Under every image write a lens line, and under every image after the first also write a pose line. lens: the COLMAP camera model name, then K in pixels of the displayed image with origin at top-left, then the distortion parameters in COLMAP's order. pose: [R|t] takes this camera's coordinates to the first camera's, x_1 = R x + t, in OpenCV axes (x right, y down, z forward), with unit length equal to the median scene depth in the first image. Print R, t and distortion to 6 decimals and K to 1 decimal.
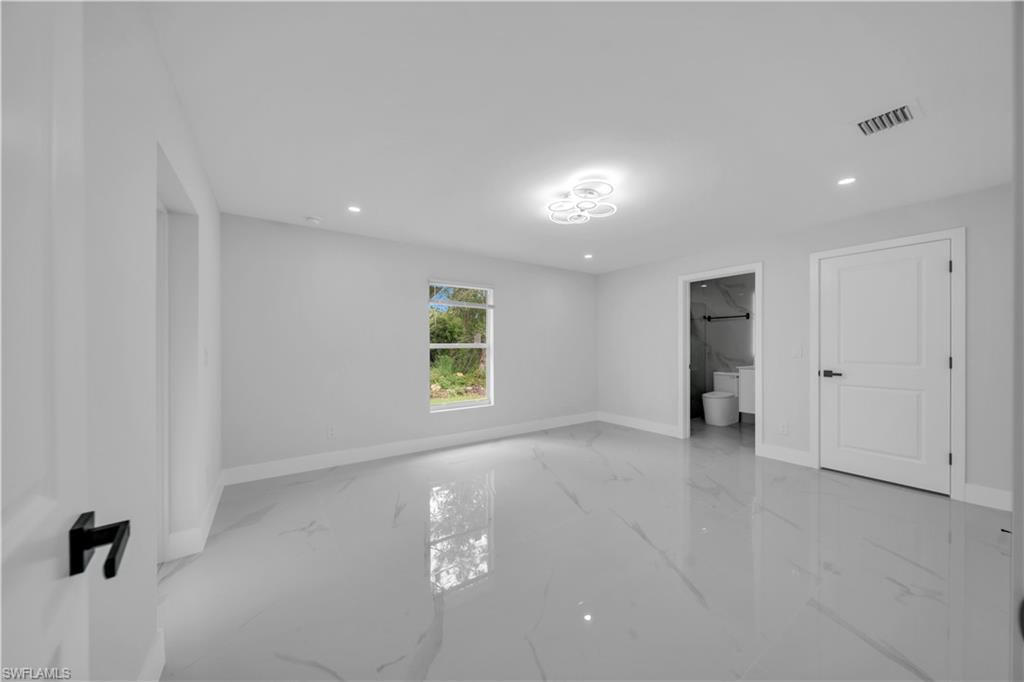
lens RADIAL K [[353.0, 0, 516.2], [0, 353.0, 345.4], [0, 0, 1]] dist [-0.001796, -0.000658]
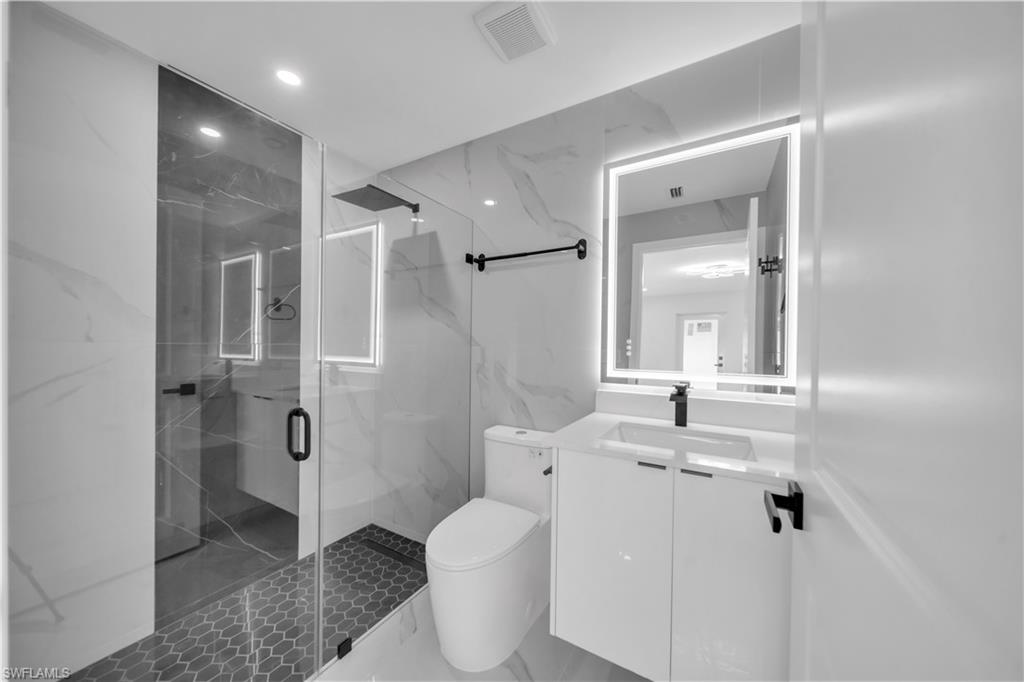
lens RADIAL K [[353.0, 0, 509.7], [0, 353.0, 345.7], [0, 0, 1]] dist [-0.001796, -0.000658]
pose [[0.927672, 0.013218, 0.373161, 0.462626], [-0.012464, 0.999912, -0.004434, 0.003156], [-0.373187, -0.000538, 0.927756, 0.704808]]
